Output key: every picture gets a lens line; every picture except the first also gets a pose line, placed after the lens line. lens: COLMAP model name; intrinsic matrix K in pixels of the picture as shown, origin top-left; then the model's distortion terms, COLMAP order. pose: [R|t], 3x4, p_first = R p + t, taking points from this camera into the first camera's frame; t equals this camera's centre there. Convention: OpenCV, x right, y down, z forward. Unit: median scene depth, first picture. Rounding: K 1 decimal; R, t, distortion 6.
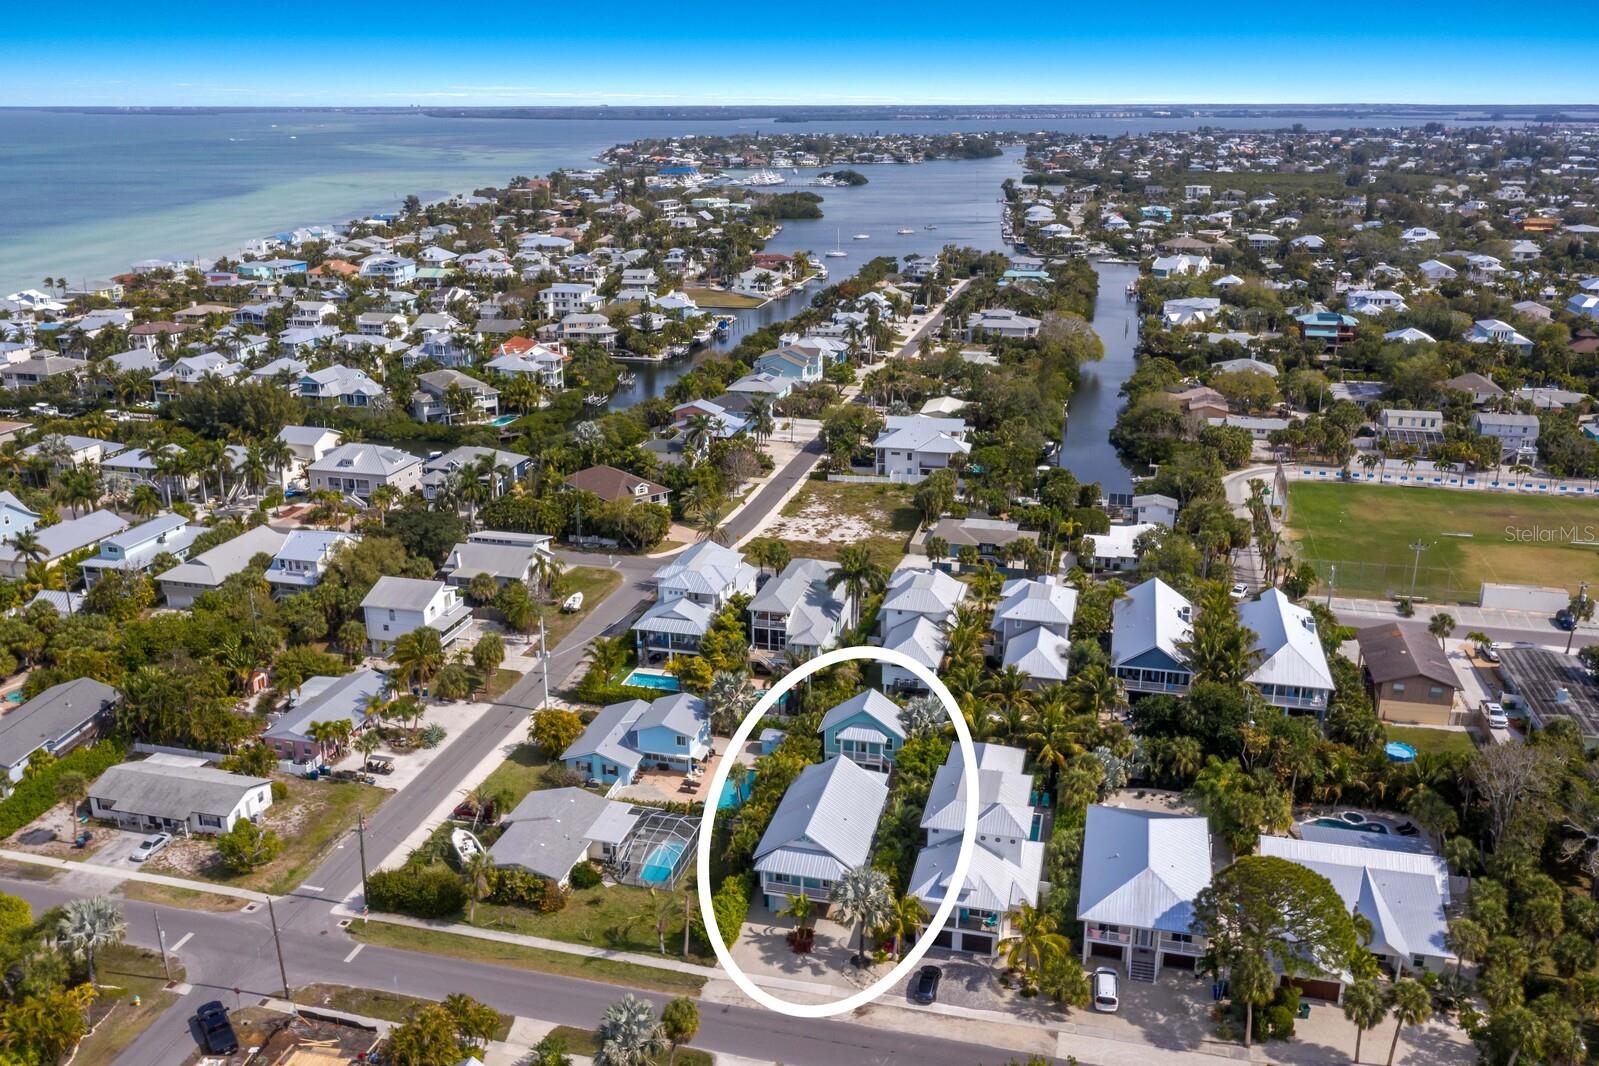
lens RADIAL K [[1306.7, 0, 799.5], [0, 1306.7, 533.0], [0, 0, 1]] dist [0.006352, 0.004028]
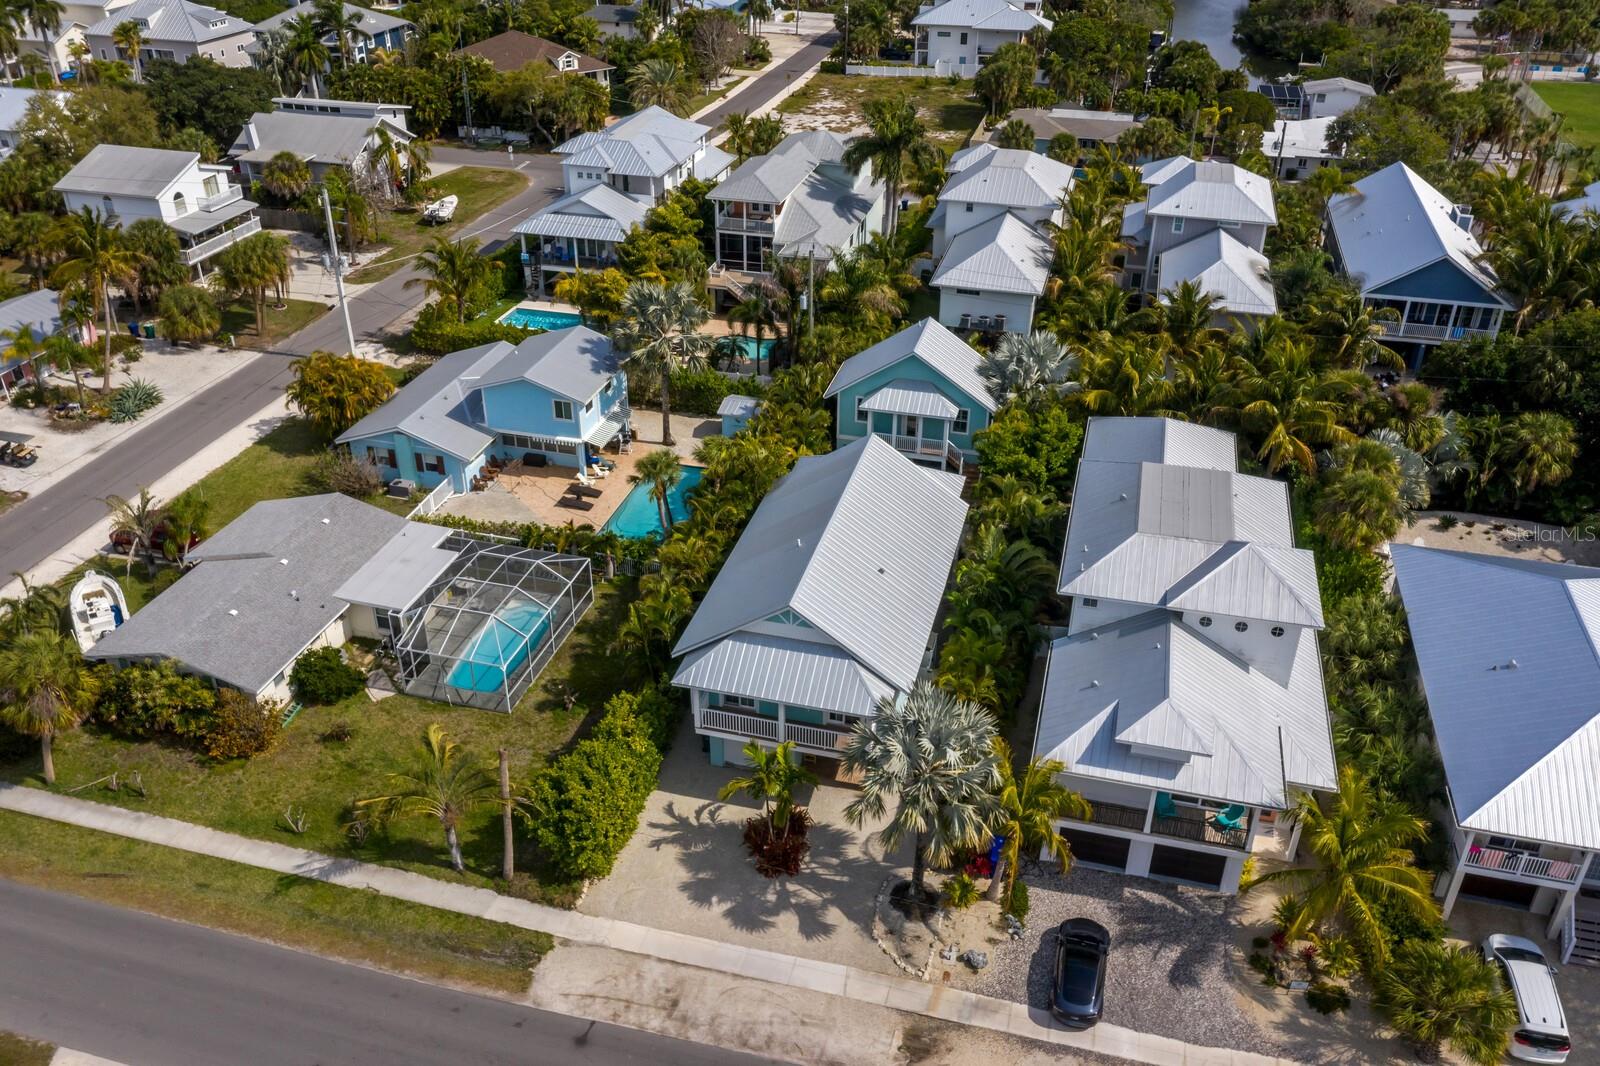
lens RADIAL K [[1307.5, 0, 800.0], [0, 1307.5, 533.0], [0, 0, 1]] dist [0.006352, 0.004028]
pose [[0.999891, 0.013686, -0.005496, 0.007745], [-0.012195, 0.976820, 0.213716, 0.092852], [0.008294, -0.213625, 0.976880, 0.473368]]
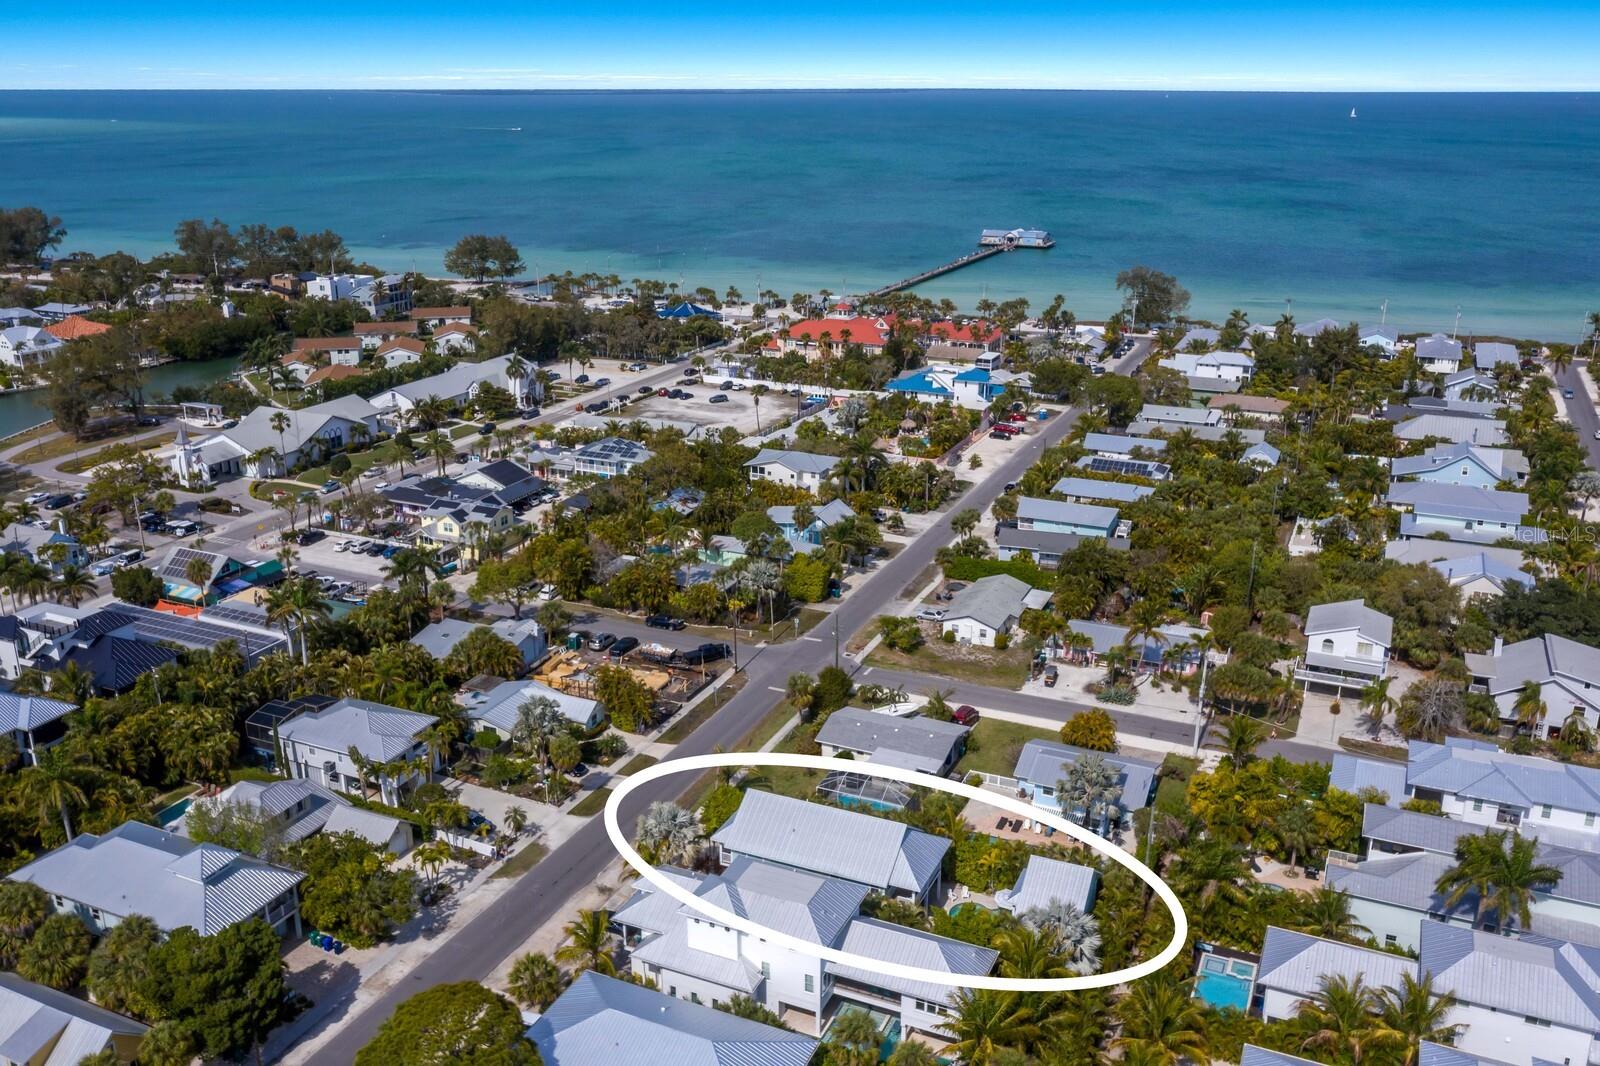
lens RADIAL K [[1307.5, 0, 800.0], [0, 1307.5, 533.0], [0, 0, 1]] dist [0.006352, 0.004028]
pose [[-0.175867, 0.313700, -0.933093, 0.725394], [-0.300388, 0.885558, 0.354335, -0.263524], [0.937463, 0.342606, -0.061508, 0.832349]]
